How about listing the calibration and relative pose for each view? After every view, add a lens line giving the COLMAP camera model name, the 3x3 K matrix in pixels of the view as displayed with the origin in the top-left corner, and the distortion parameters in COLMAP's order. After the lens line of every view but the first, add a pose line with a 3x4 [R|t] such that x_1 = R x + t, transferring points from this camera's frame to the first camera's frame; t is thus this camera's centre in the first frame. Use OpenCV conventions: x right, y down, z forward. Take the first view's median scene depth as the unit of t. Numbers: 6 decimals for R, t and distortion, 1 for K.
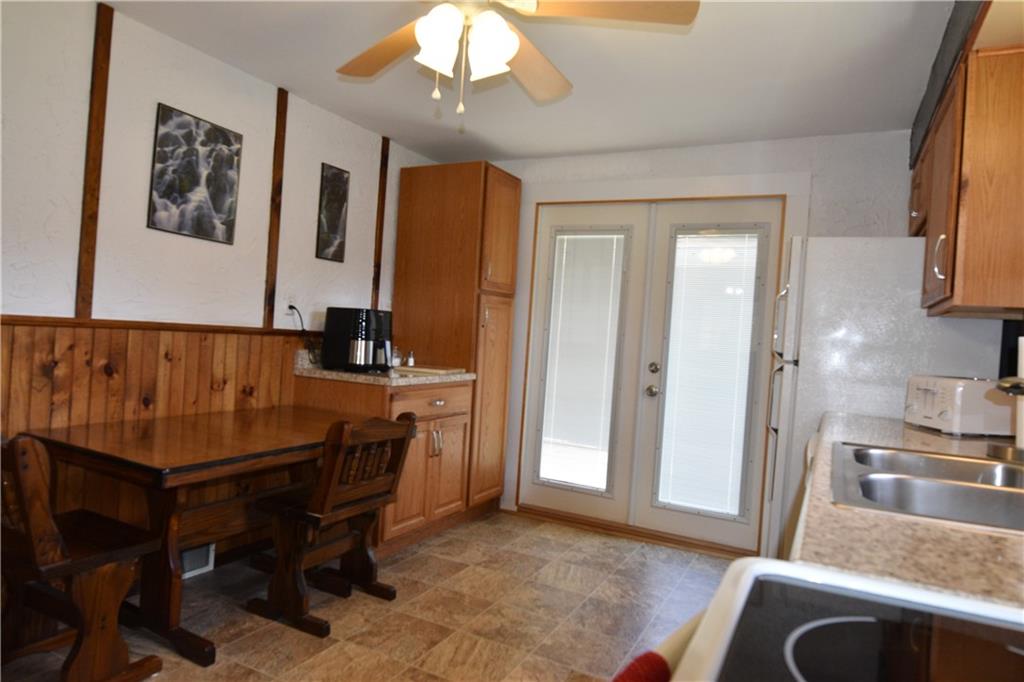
lens RADIAL K [[633.2, 0, 516.6], [0, 633.2, 338.8], [0, 0, 1]] dist [-0.006646, 0.002019]
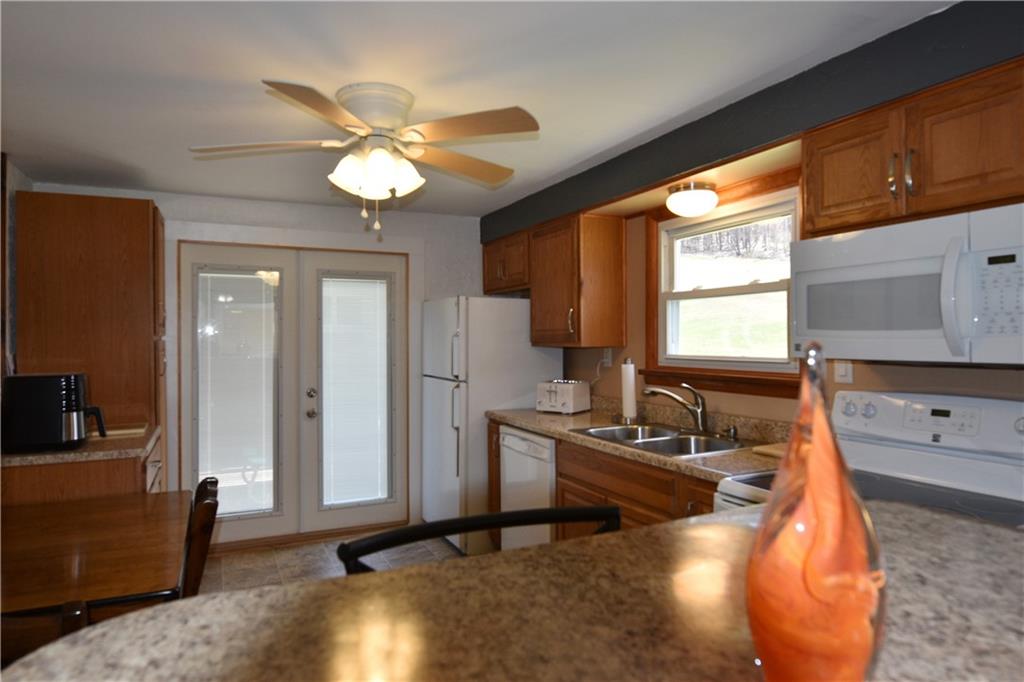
lens RADIAL K [[633.2, 0, 514.1], [0, 633.2, 339.7], [0, 0, 1]] dist [-0.006646, 0.002019]
pose [[0.606444, -0.072529, 0.791811, -0.649768], [0.051582, 0.997322, 0.051847, -0.128050], [-0.793451, 0.009401, 0.608561, 0.003491]]
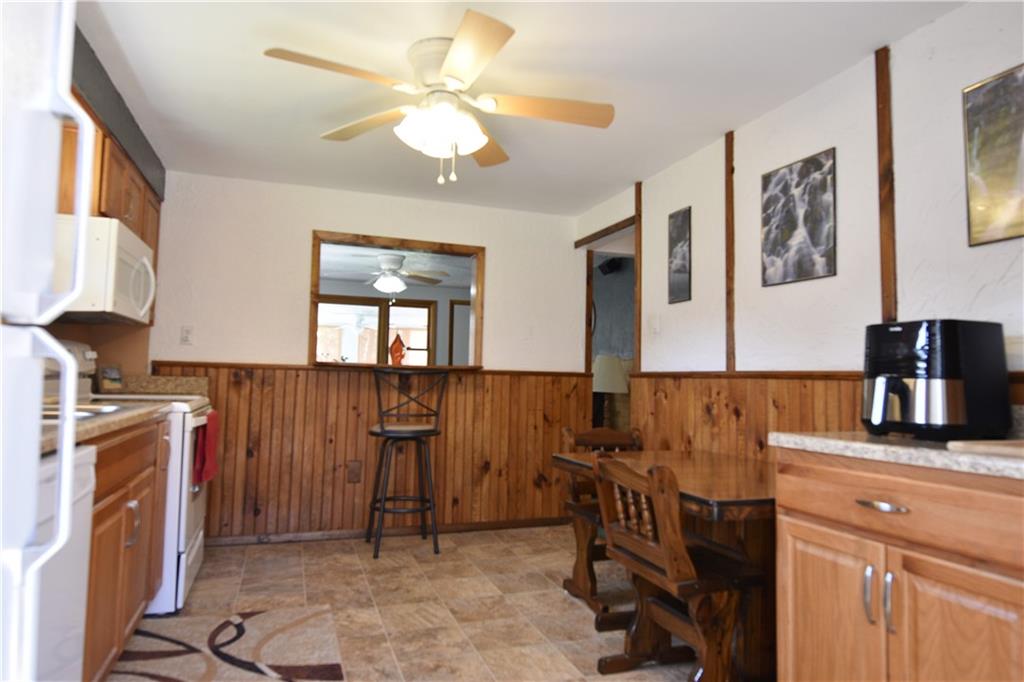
lens RADIAL K [[633.2, 0, 514.9], [0, 633.2, 338.0], [0, 0, 1]] dist [-0.006646, 0.002019]
pose [[-0.684377, -0.119663, -0.719242, 0.468027], [-0.064237, 0.992500, -0.104003, 0.053271], [0.726293, -0.024975, -0.686931, 1.332256]]
